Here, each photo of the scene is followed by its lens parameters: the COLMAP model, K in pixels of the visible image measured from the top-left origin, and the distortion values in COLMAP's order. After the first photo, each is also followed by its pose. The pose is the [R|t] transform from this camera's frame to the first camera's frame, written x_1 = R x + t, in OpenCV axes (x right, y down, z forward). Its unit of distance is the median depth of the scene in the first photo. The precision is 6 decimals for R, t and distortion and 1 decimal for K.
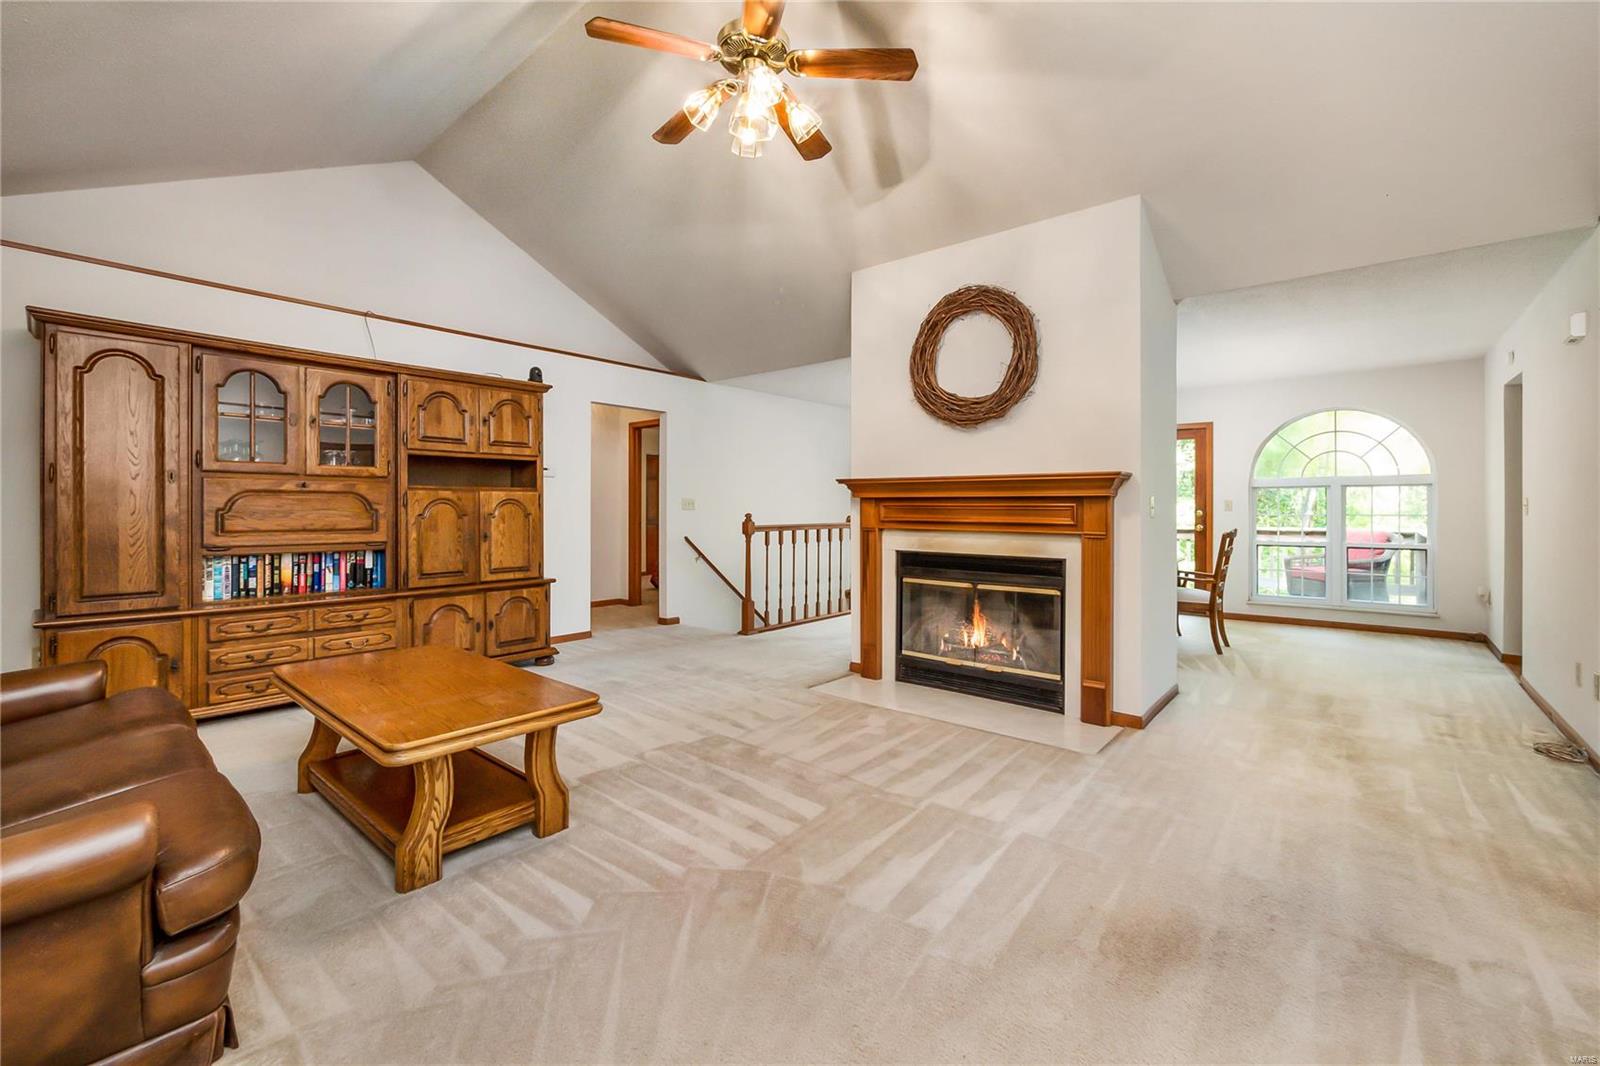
lens RADIAL K [[662.2, 0, 799.9], [0, 662.2, 512.3], [0, 0, 1]] dist [-0.001410, -0.000265]
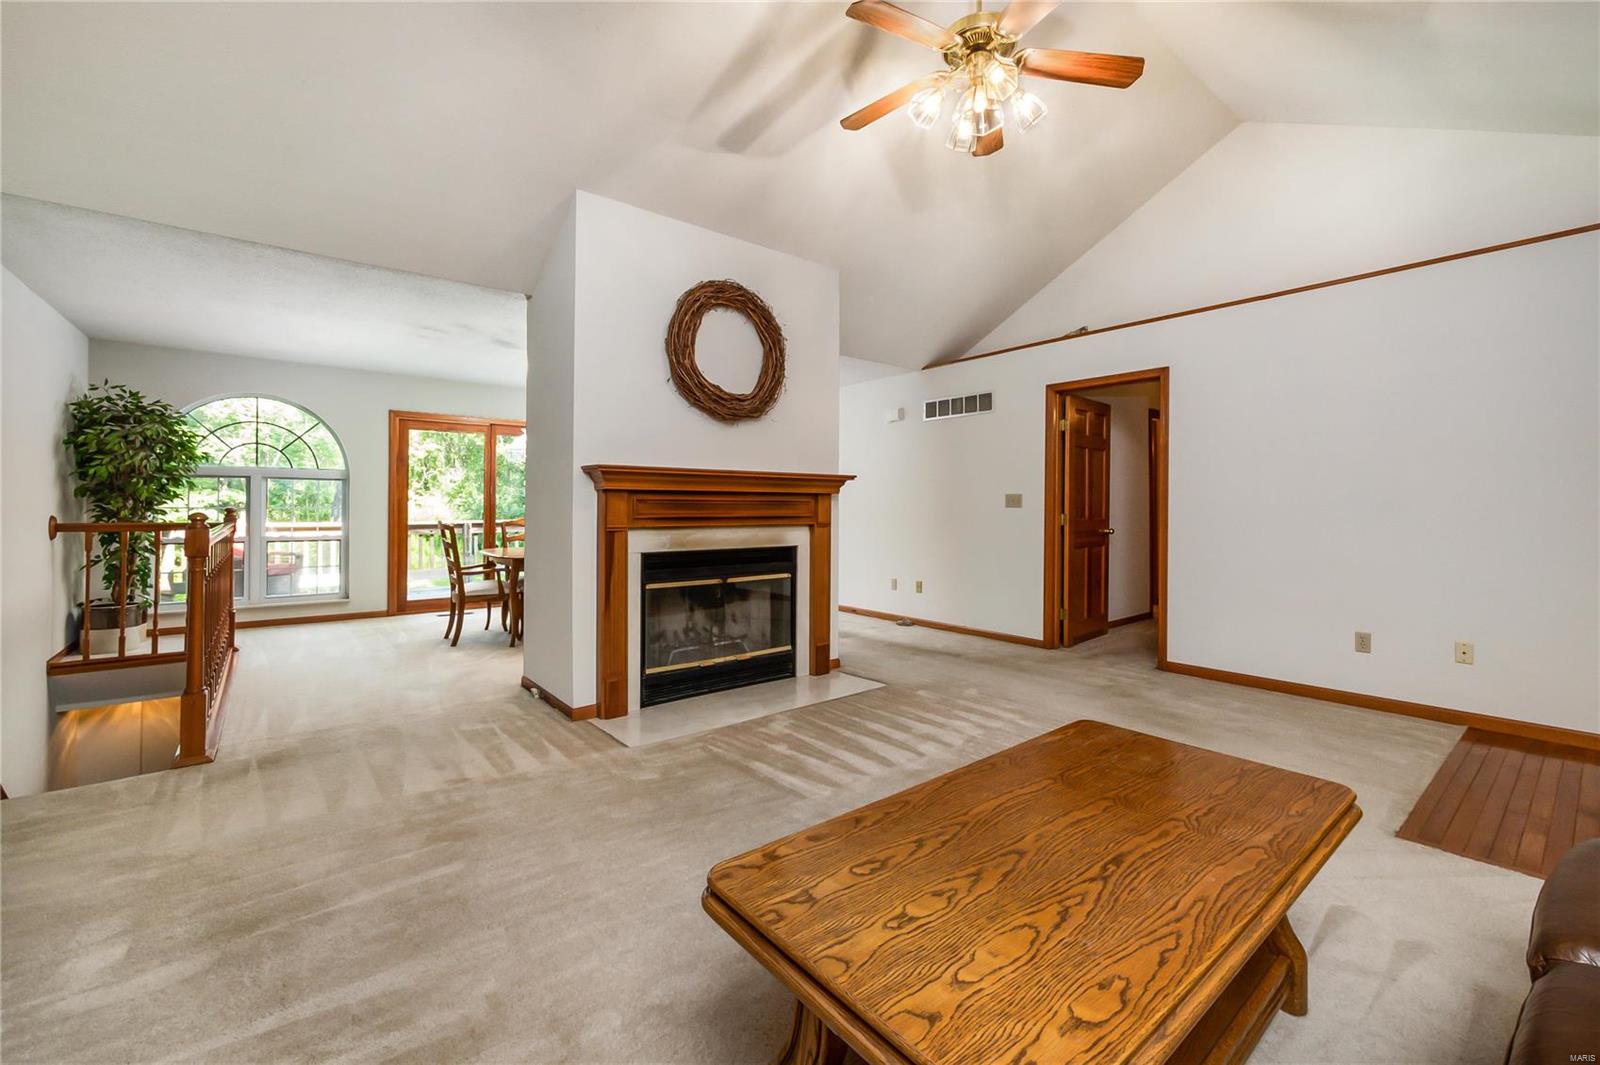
lens RADIAL K [[662.2, 0, 799.9], [0, 662.2, 511.8], [0, 0, 1]] dist [-0.001410, -0.000265]
pose [[0.188238, -0.007021, 0.982098, -0.707487], [0.001805, 0.999975, 0.006803, 0.000339], [-0.982122, 0.000492, 0.188246, 0.707768]]
